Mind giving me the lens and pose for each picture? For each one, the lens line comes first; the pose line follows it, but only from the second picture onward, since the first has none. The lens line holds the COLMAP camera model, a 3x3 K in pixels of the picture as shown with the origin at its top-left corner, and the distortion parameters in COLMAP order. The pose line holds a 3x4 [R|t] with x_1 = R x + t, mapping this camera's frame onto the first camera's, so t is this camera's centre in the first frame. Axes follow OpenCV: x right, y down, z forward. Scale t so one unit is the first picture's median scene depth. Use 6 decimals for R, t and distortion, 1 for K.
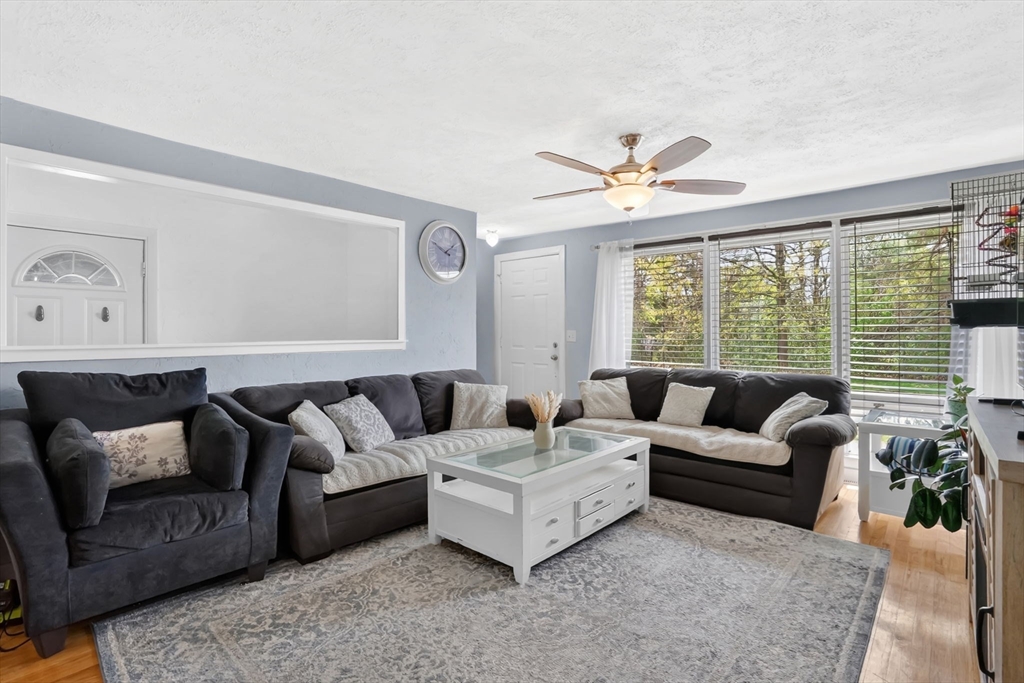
lens RADIAL K [[503.3, 0, 502.5], [0, 503.3, 336.5], [0, 0, 1]] dist [-0.048305, 0.016490]
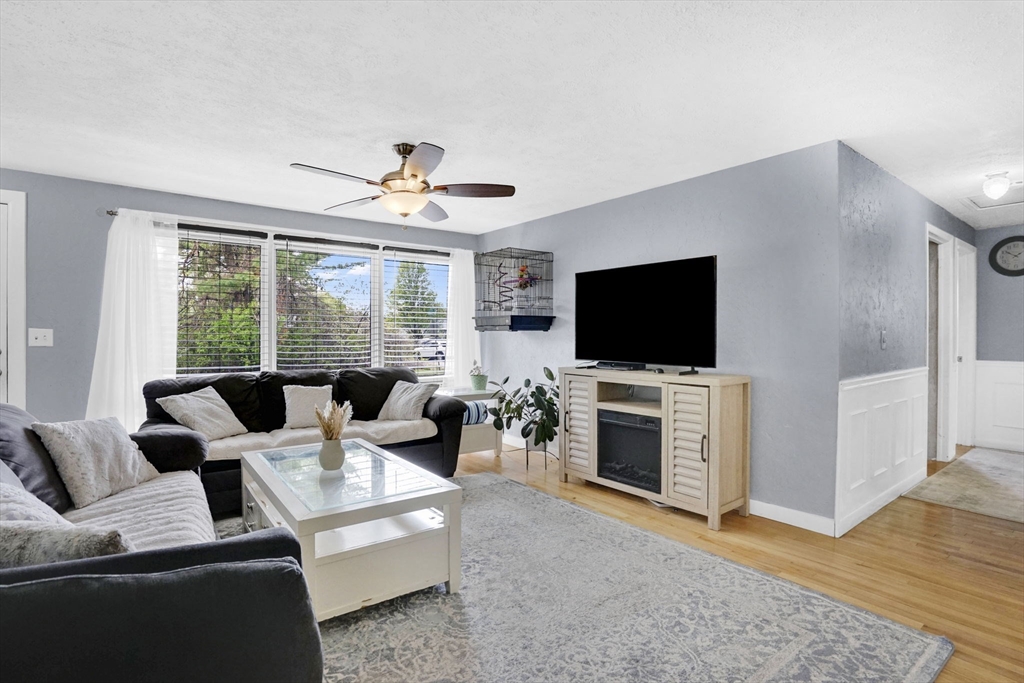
lens RADIAL K [[495.6, 0, 512.0], [0, 495.6, 341.5], [0, 0, 1]] dist [-0.070915, 0.027944]
pose [[0.179760, -0.009304, 0.983667, -0.824347], [0.000847, 0.999956, 0.009304, 0.000231], [-0.983710, -0.000840, 0.179760, 0.685404]]
